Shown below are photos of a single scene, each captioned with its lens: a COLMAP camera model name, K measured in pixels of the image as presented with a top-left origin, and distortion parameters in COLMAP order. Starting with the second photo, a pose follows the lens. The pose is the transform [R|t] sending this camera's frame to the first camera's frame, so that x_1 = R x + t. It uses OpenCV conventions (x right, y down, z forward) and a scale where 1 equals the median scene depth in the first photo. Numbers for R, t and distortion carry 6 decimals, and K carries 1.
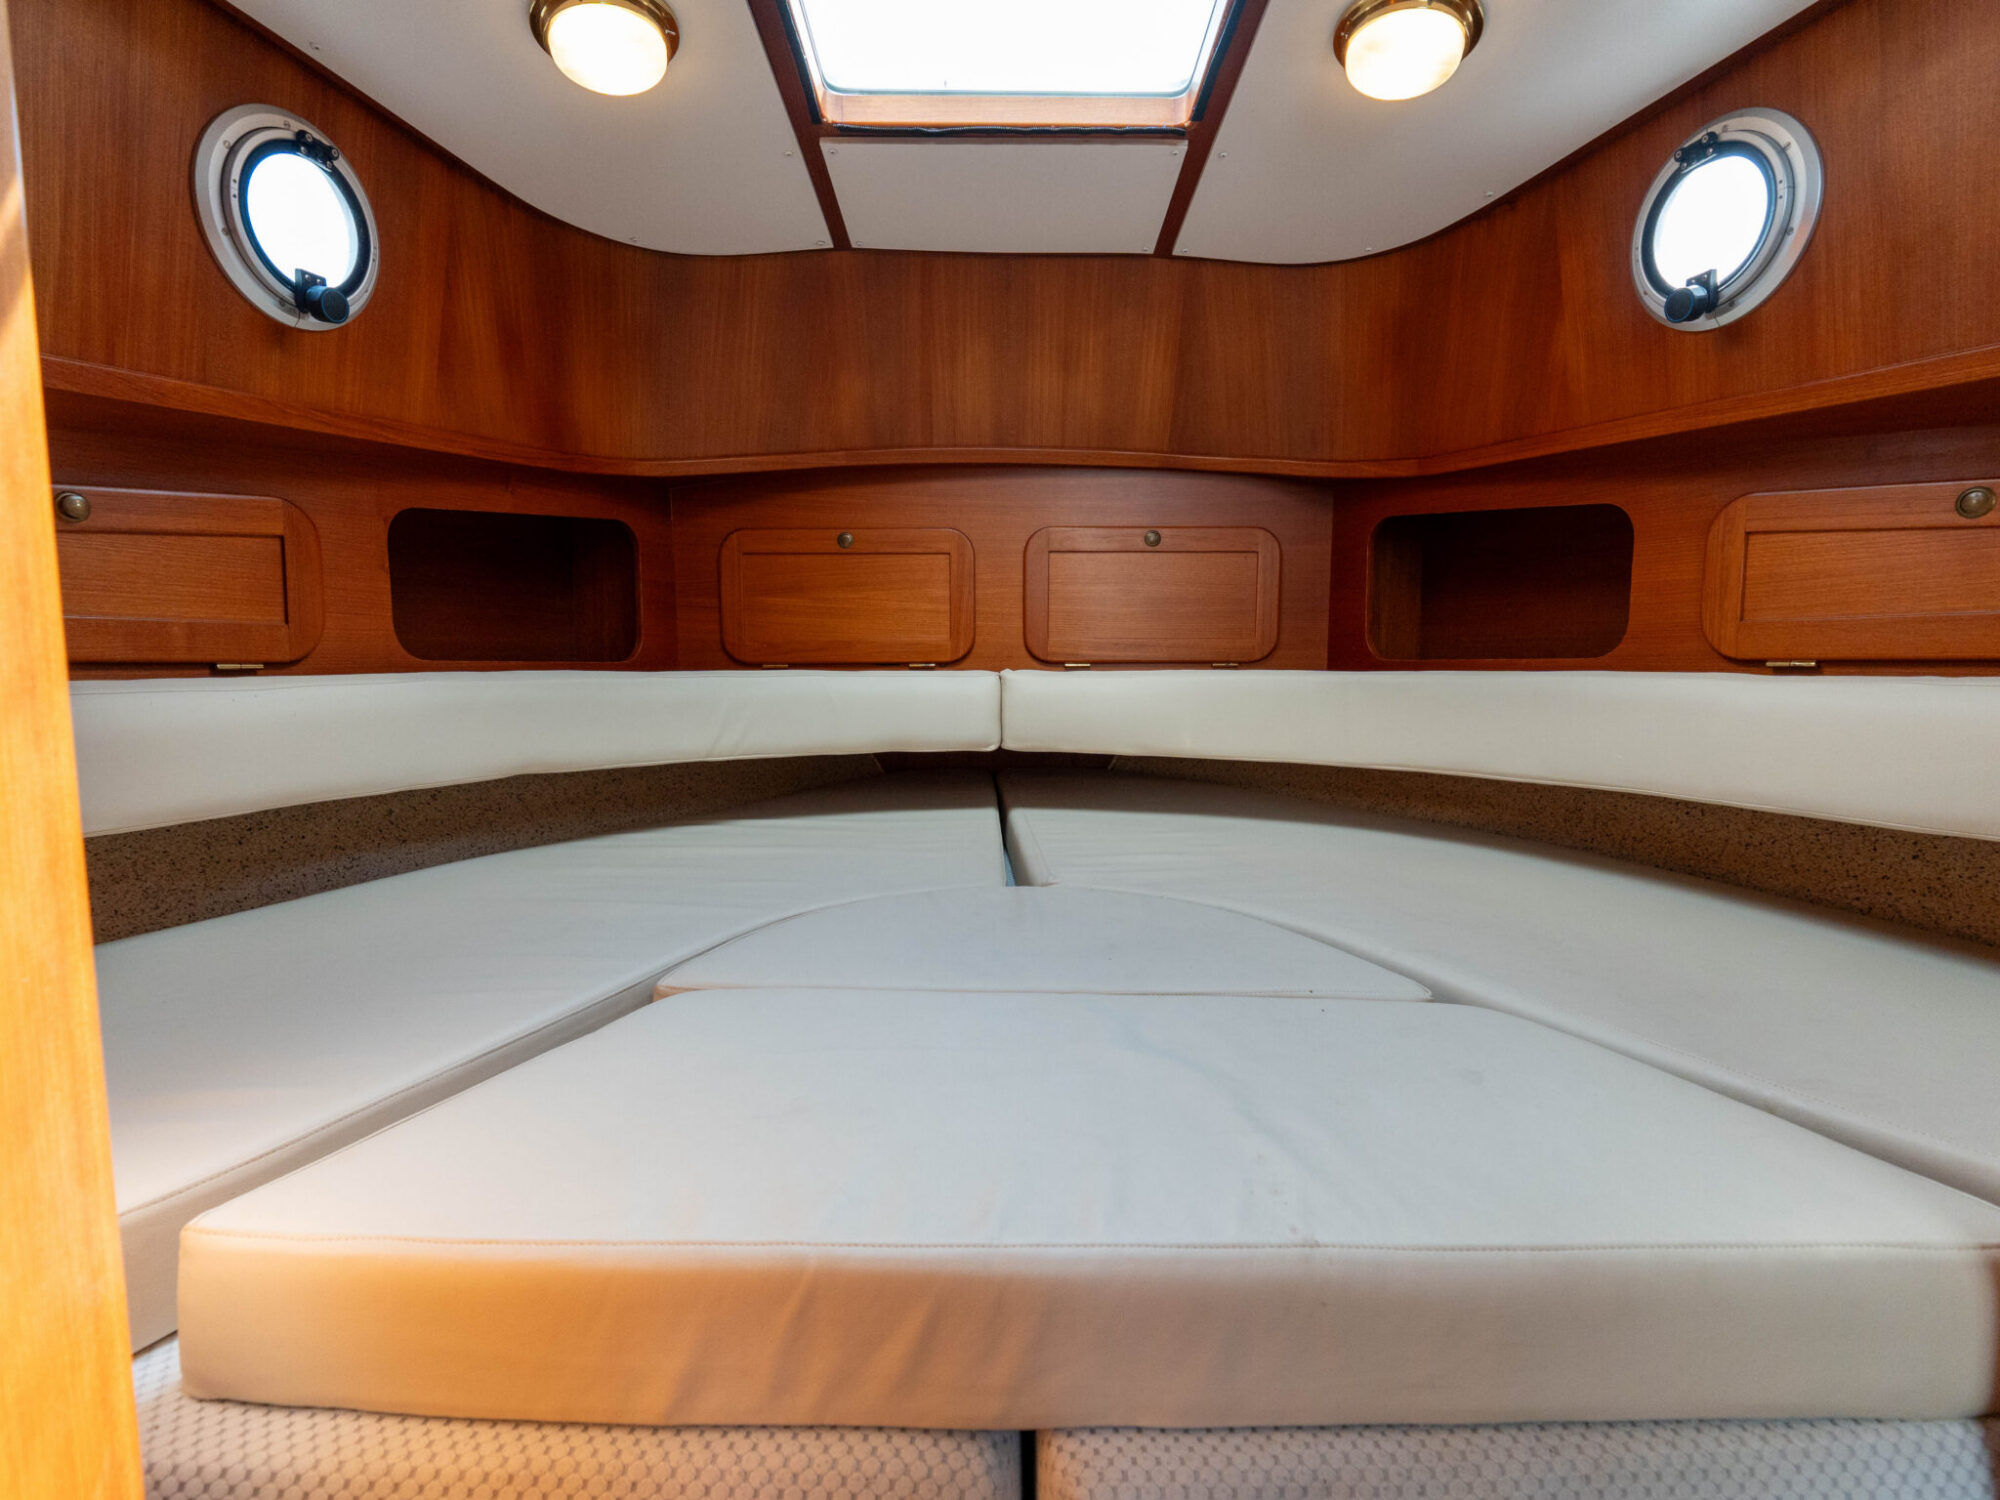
lens RADIAL K [[944.1, 0, 996.8], [0, 944.1, 746.7], [0, 0, 1]] dist [-0.006850, -0.000419]
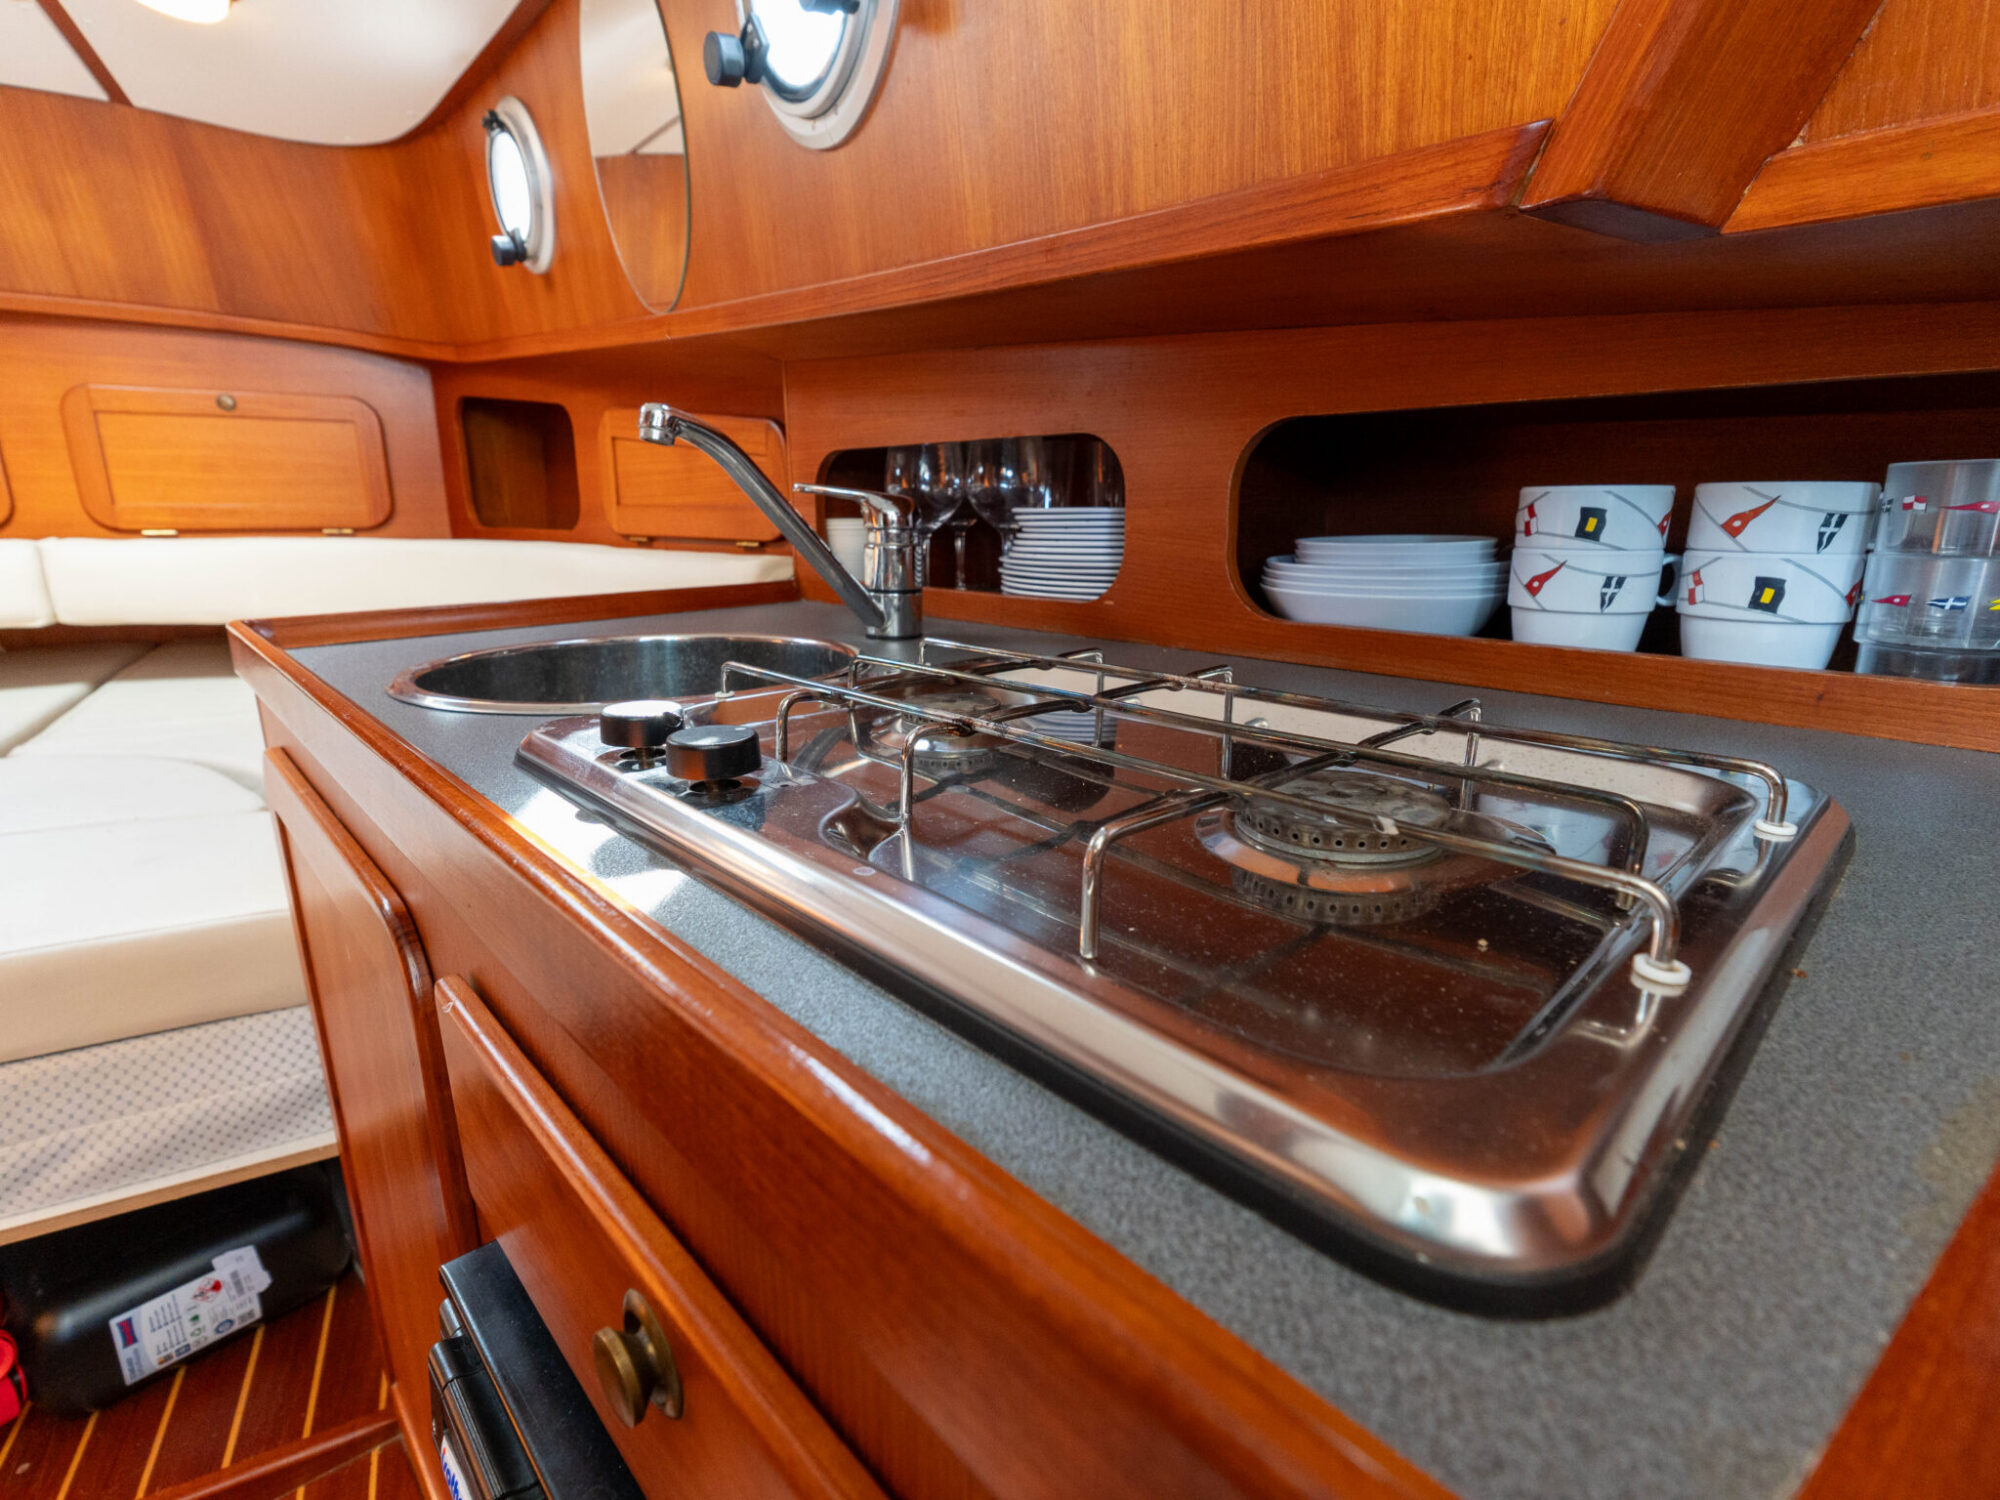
lens RADIAL K [[943.7, 0, 998.3], [0, 943.7, 744.7], [0, 0, 1]] dist [-0.002095, -0.001424]
pose [[0.881512, -0.108274, 0.459579, 0.528573], [0.034030, 0.985390, 0.166879, -0.003511], [-0.470933, -0.131466, 0.872318, -0.409594]]
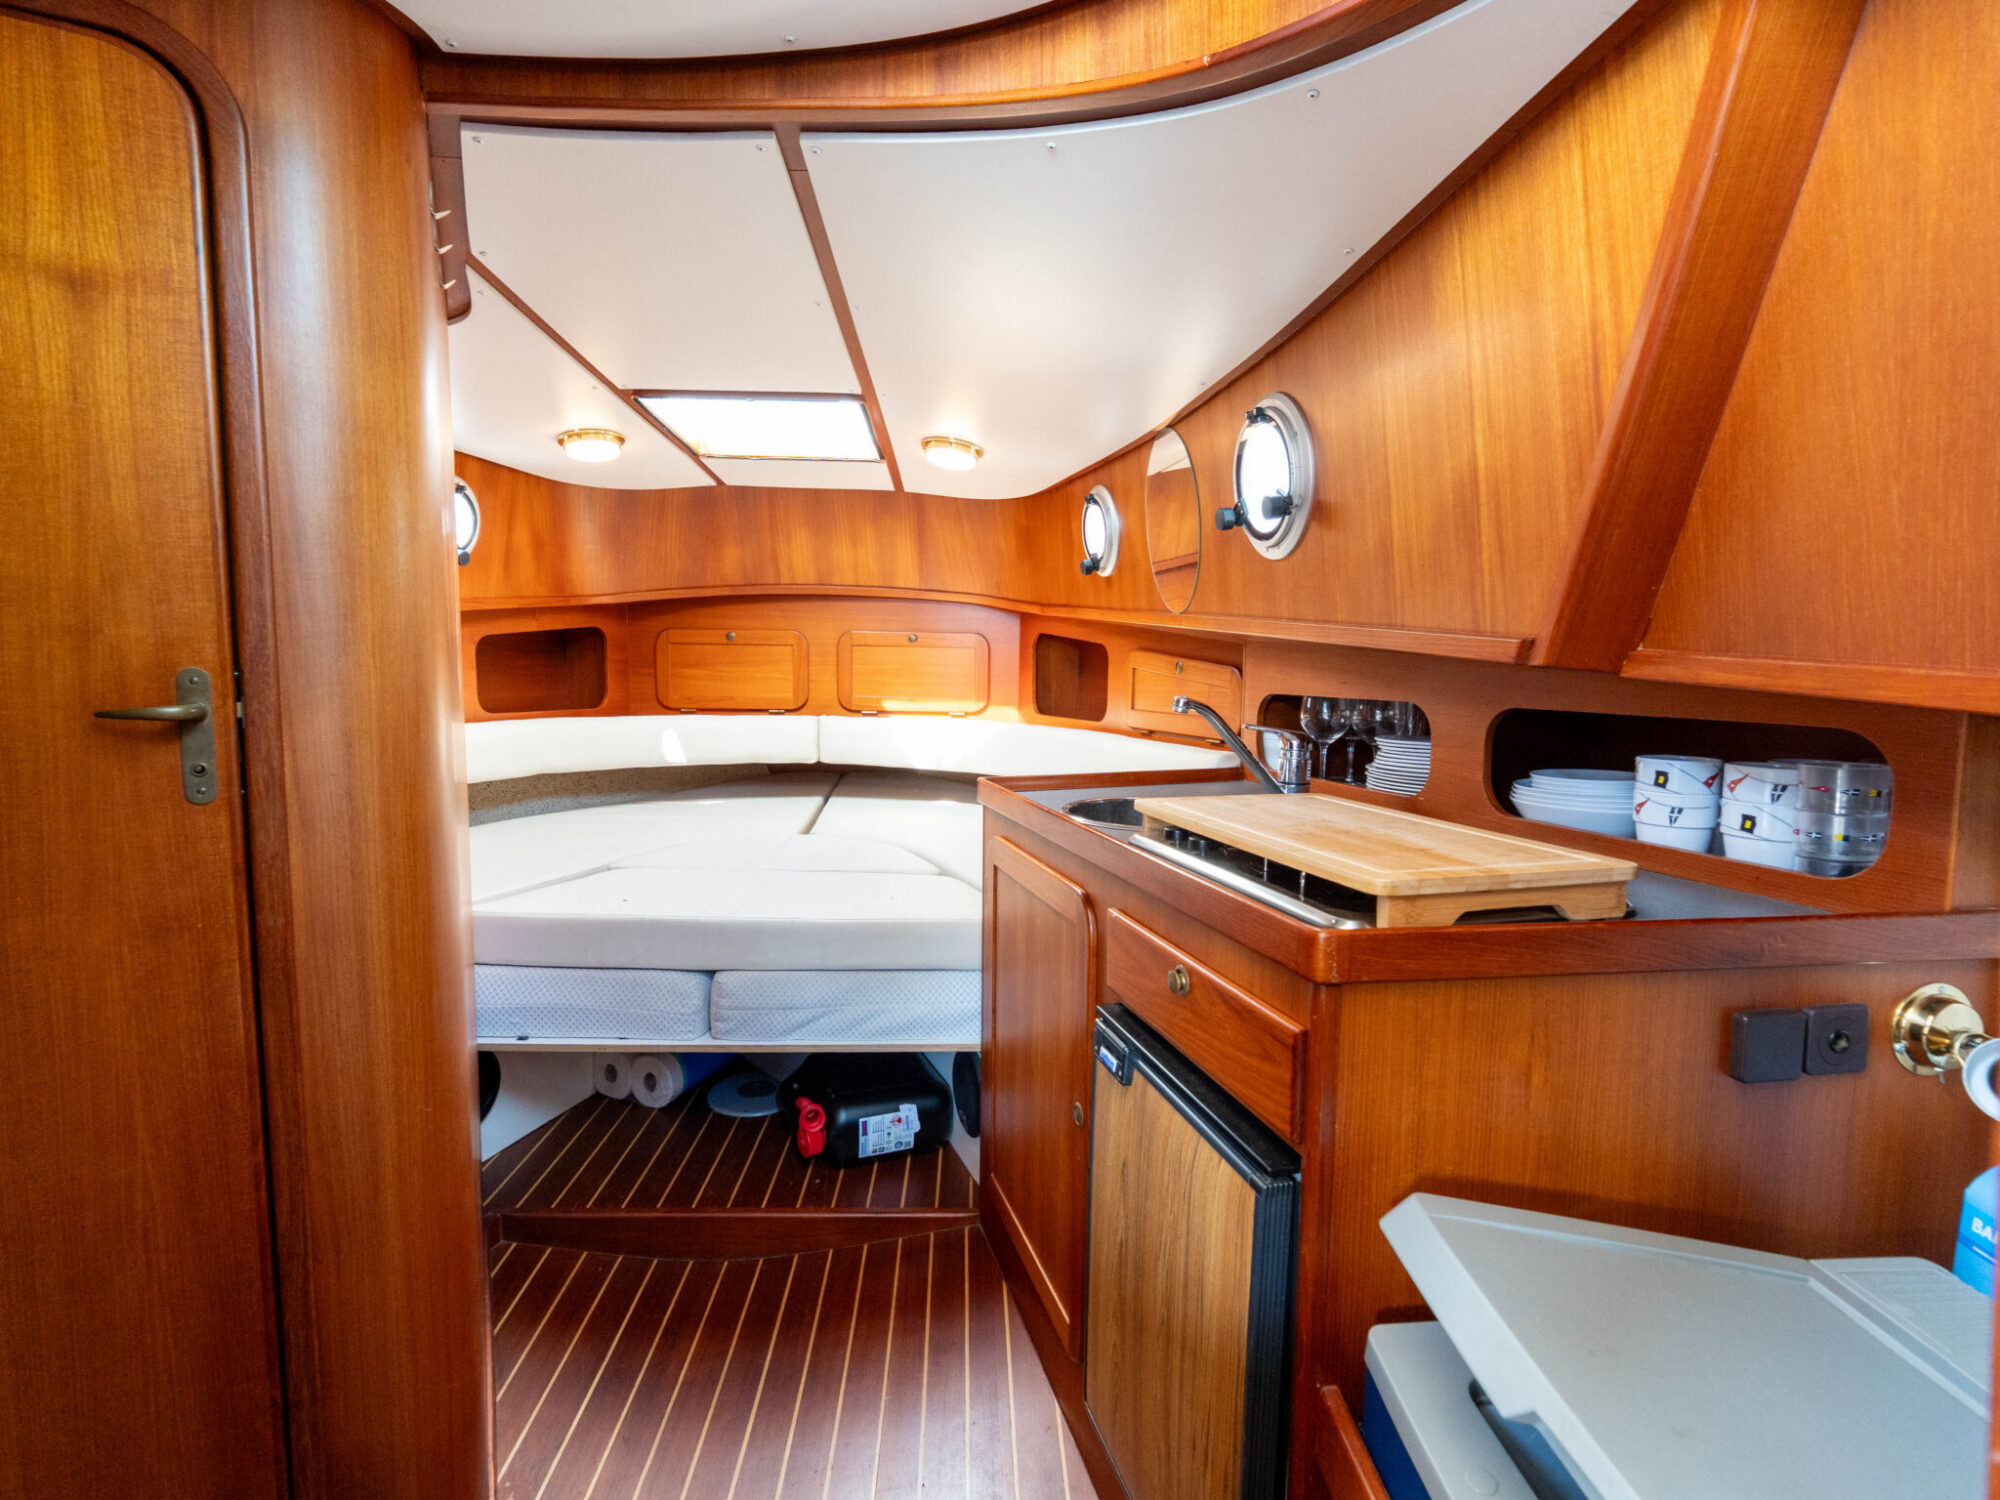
lens RADIAL K [[944.1, 0, 996.8], [0, 944.1, 746.7], [0, 0, 1]] dist [-0.006850, -0.000419]
pose [[0.999642, 0.014993, 0.022150, 0.382459], [-0.015024, 0.999886, 0.001269, -0.042468], [-0.022128, -0.001601, 0.999754, -0.950116]]
